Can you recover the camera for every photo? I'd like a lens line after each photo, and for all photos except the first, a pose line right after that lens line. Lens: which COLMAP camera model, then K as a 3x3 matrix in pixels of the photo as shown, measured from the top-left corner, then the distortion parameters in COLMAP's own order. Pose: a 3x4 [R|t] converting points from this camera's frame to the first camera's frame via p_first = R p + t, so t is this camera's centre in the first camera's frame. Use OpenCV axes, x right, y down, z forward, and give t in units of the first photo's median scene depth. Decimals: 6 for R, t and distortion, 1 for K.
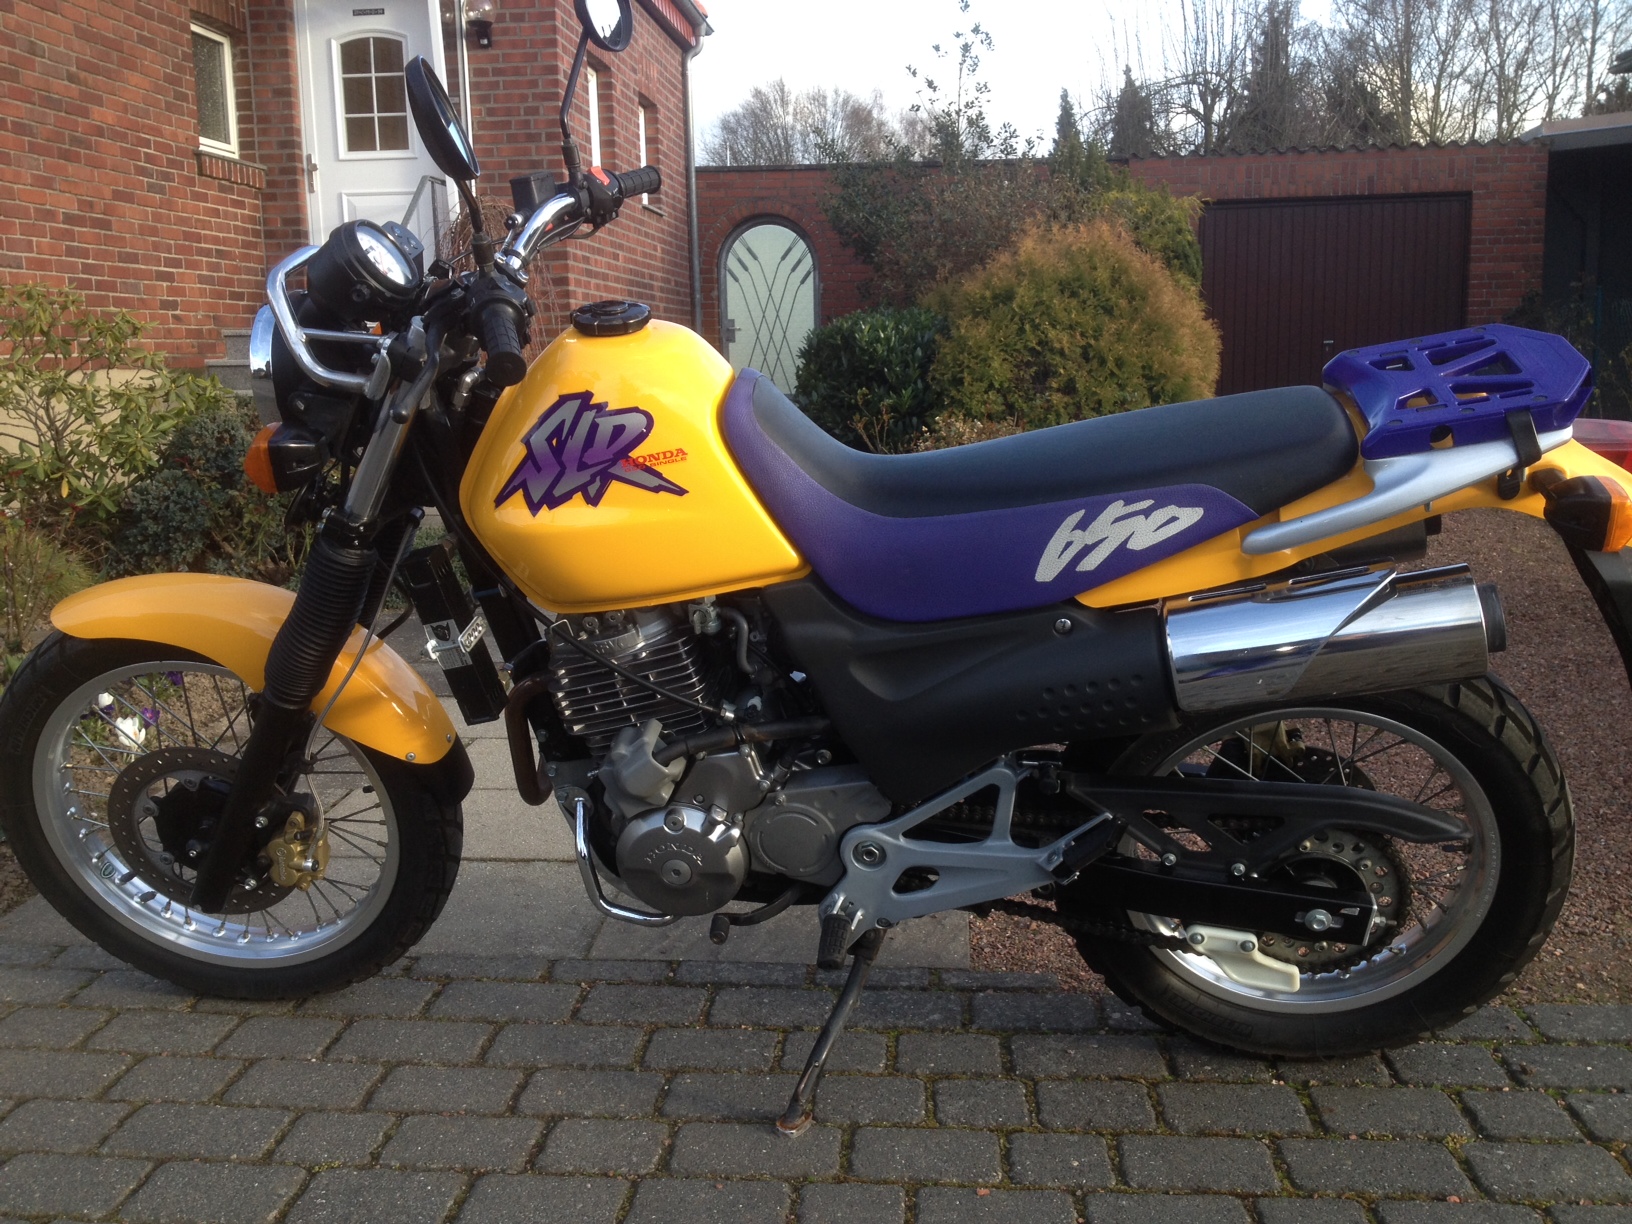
lens RADIAL K [[1528.4, 0, 816.0], [0, 1528.4, 612.0], [0, 0, 1]] dist [0.008002, -0.076822]
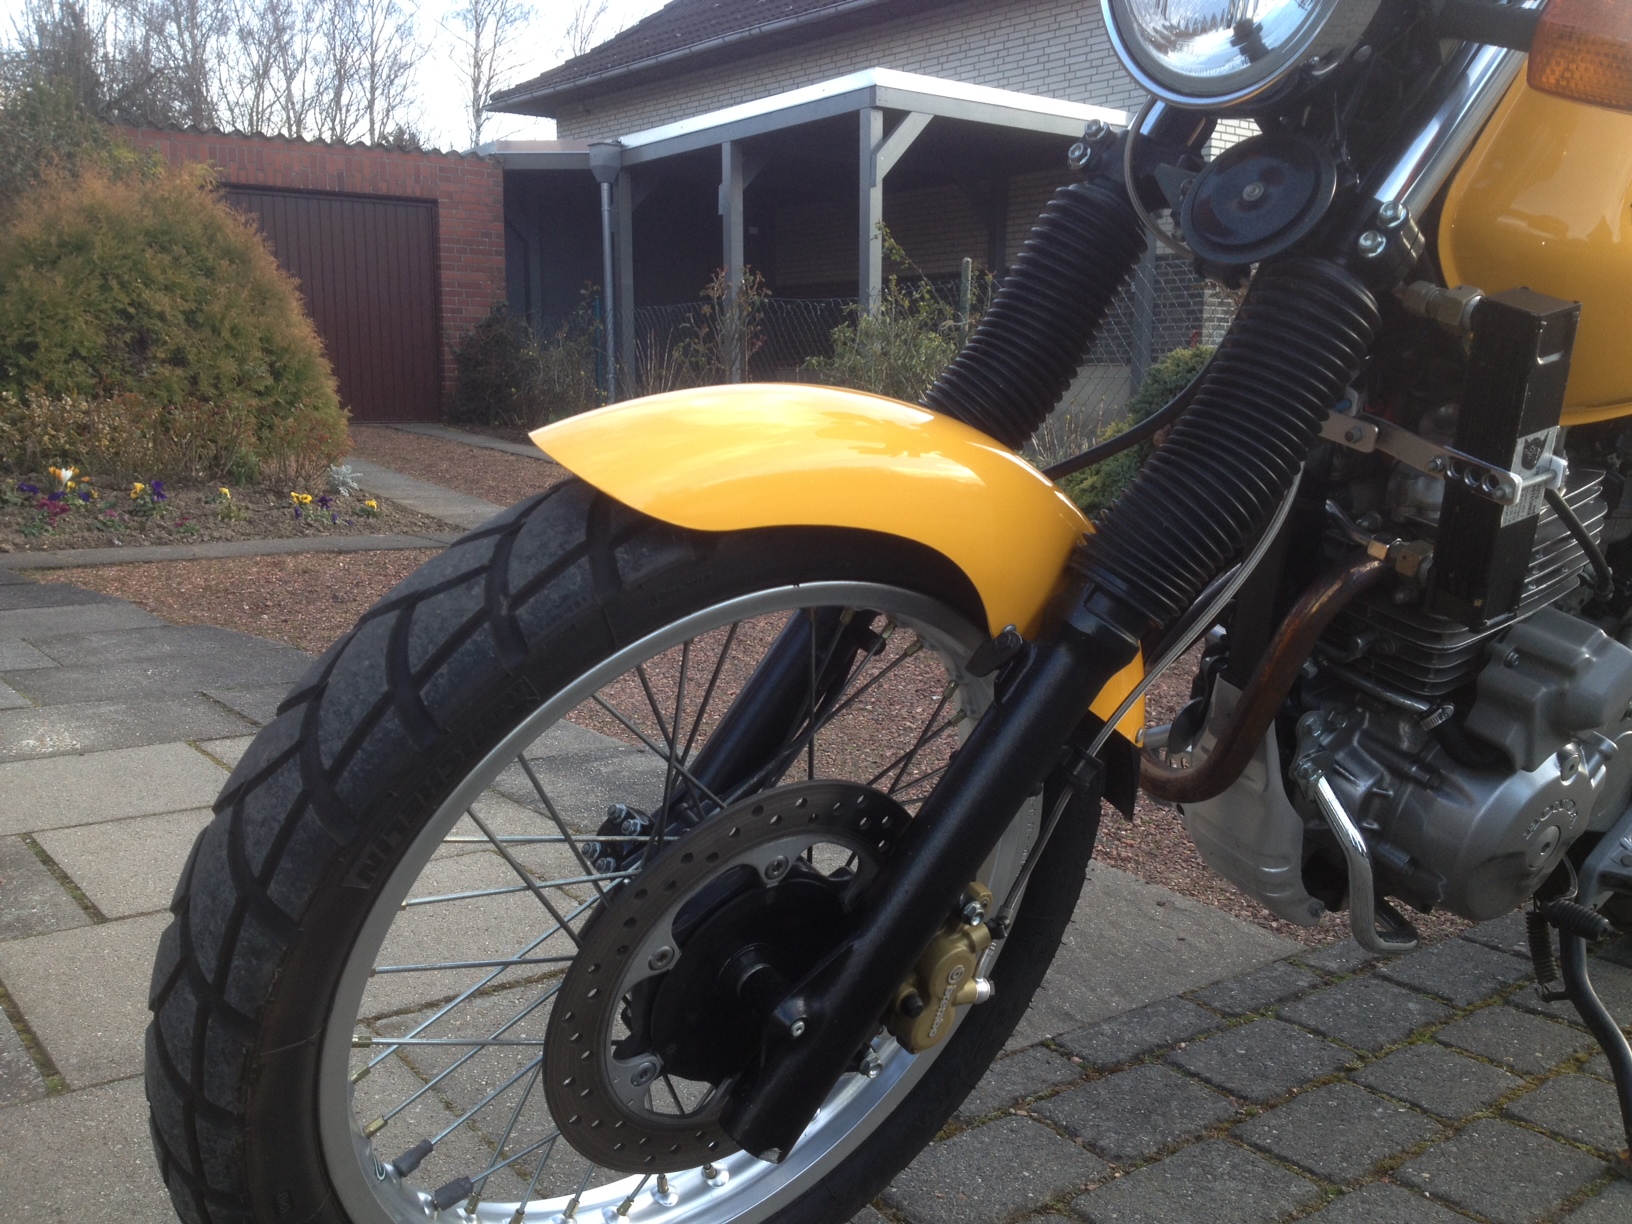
lens RADIAL K [[1528.4, 0, 816.0], [0, 1528.4, 612.0], [0, 0, 1]] dist [0.008002, -0.076822]
pose [[0.727120, -0.066881, 0.683245, -0.156448], [0.080867, 0.996659, 0.011501, 0.009400], [-0.681731, 0.046889, 0.730099, 0.156993]]
